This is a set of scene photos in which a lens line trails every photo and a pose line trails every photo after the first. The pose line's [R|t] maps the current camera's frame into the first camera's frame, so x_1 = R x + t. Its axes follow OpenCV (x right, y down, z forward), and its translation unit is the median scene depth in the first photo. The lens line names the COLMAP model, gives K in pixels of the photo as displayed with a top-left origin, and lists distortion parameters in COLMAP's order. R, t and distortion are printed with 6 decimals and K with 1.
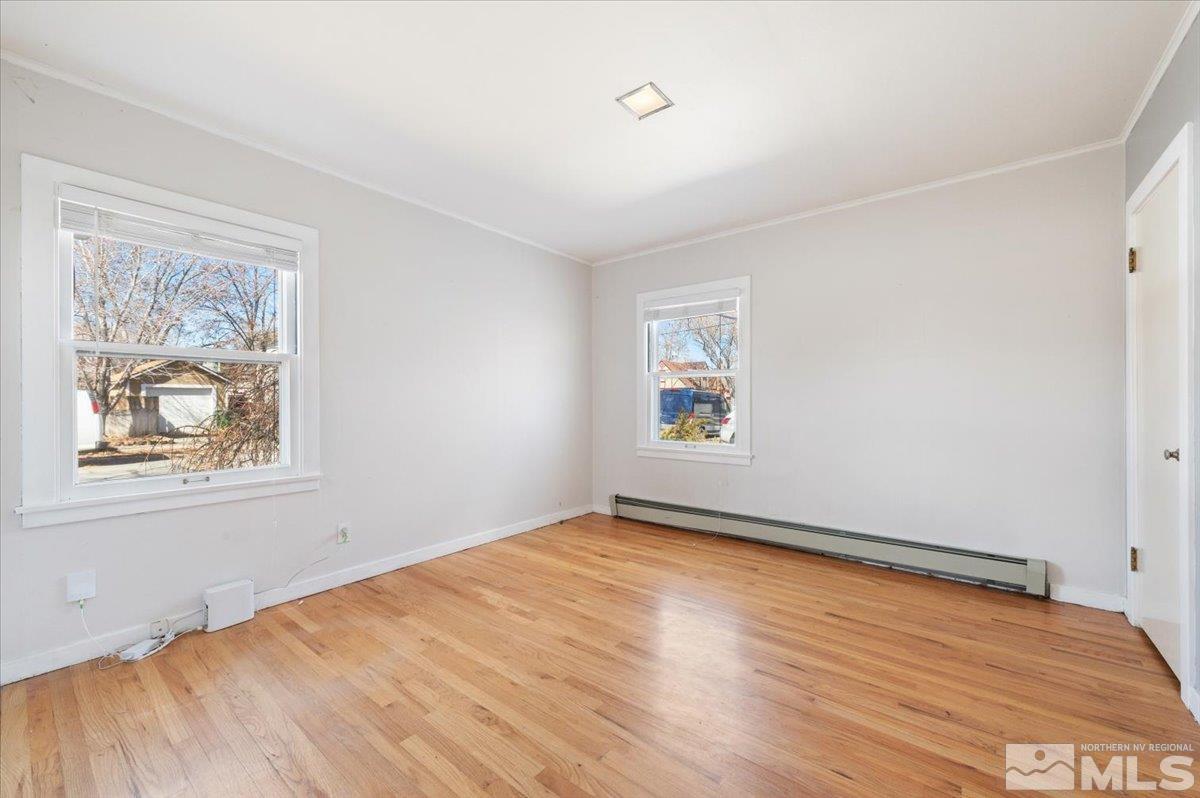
lens RADIAL K [[474.8, 0, 600.0], [0, 474.8, 399.0], [0, 0, 1]] dist [-0.000599, -0.000121]
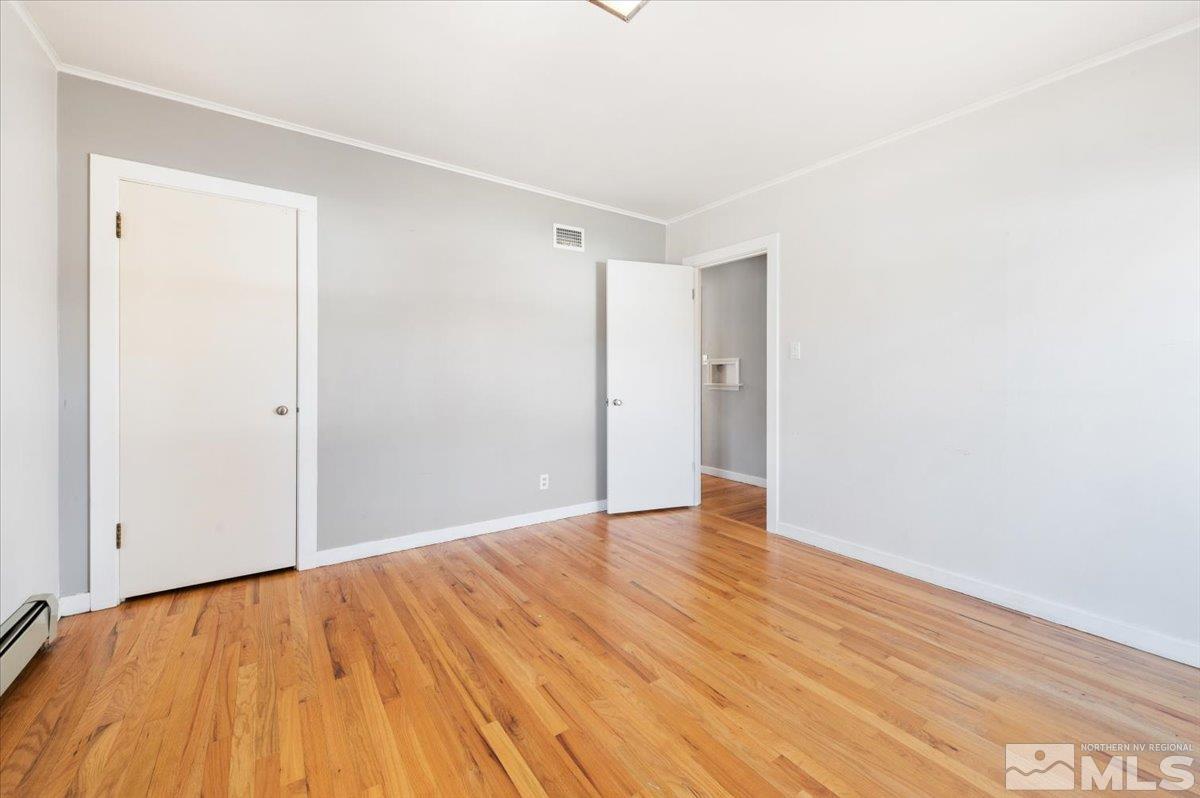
lens RADIAL K [[474.8, 0, 600.0], [0, 474.8, 399.0], [0, 0, 1]] dist [-0.000599, -0.000121]
pose [[-0.959675, -0.013472, 0.280790, -0.095249], [-0.001593, 0.999096, 0.042491, 0.015239], [-0.281109, 0.040330, -0.958828, 1.859090]]
